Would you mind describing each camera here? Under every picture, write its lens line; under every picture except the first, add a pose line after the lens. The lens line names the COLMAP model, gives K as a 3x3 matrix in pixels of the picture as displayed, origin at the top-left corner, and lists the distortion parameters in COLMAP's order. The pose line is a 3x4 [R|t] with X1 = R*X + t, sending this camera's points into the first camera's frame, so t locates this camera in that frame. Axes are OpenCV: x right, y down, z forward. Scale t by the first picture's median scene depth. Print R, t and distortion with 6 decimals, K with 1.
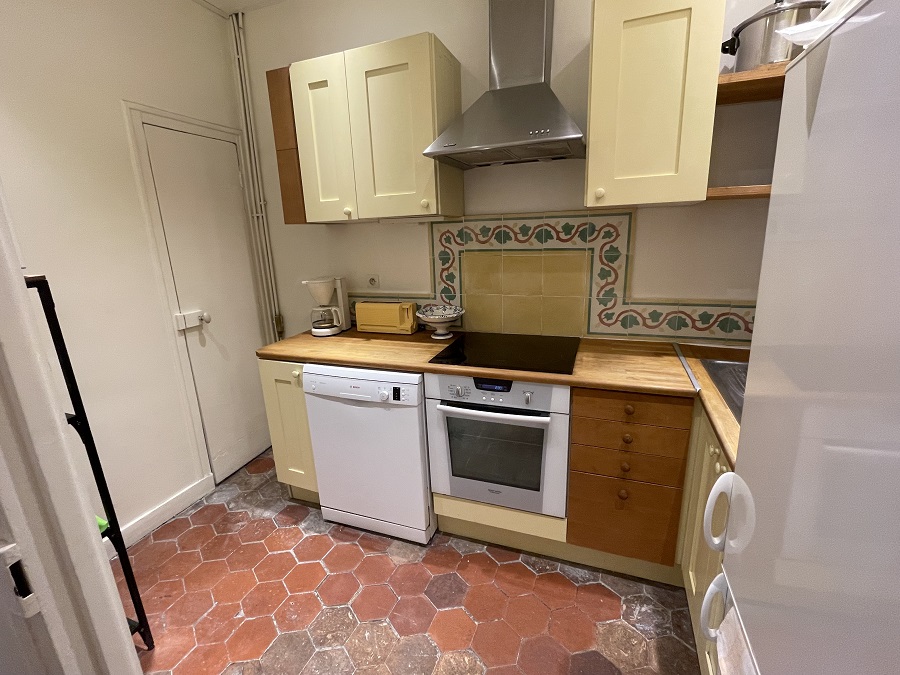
lens RADIAL K [[408.5, 0, 451.4], [0, 408.5, 337.9], [0, 0, 1]] dist [0.003487, 0.000332]
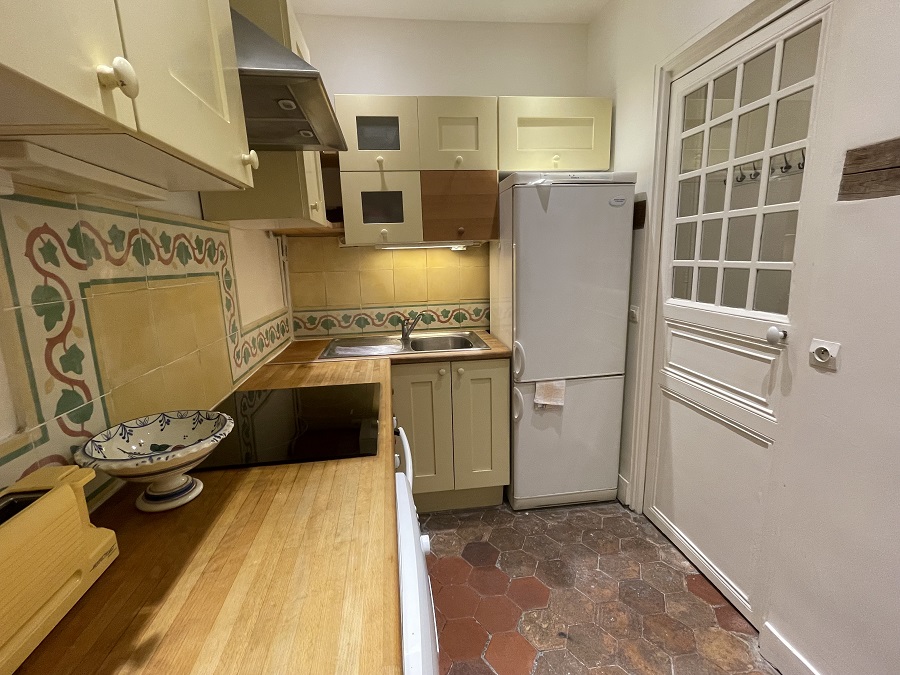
lens RADIAL K [[408.5, 0, 449.9], [0, 408.5, 335.5], [0, 0, 1]] dist [0.003487, 0.000332]
pose [[-0.476607, -0.117566, 0.871220, -0.475843], [0.269354, 0.923826, 0.272017, -0.180740], [-0.836836, 0.364312, -0.408635, 0.890481]]
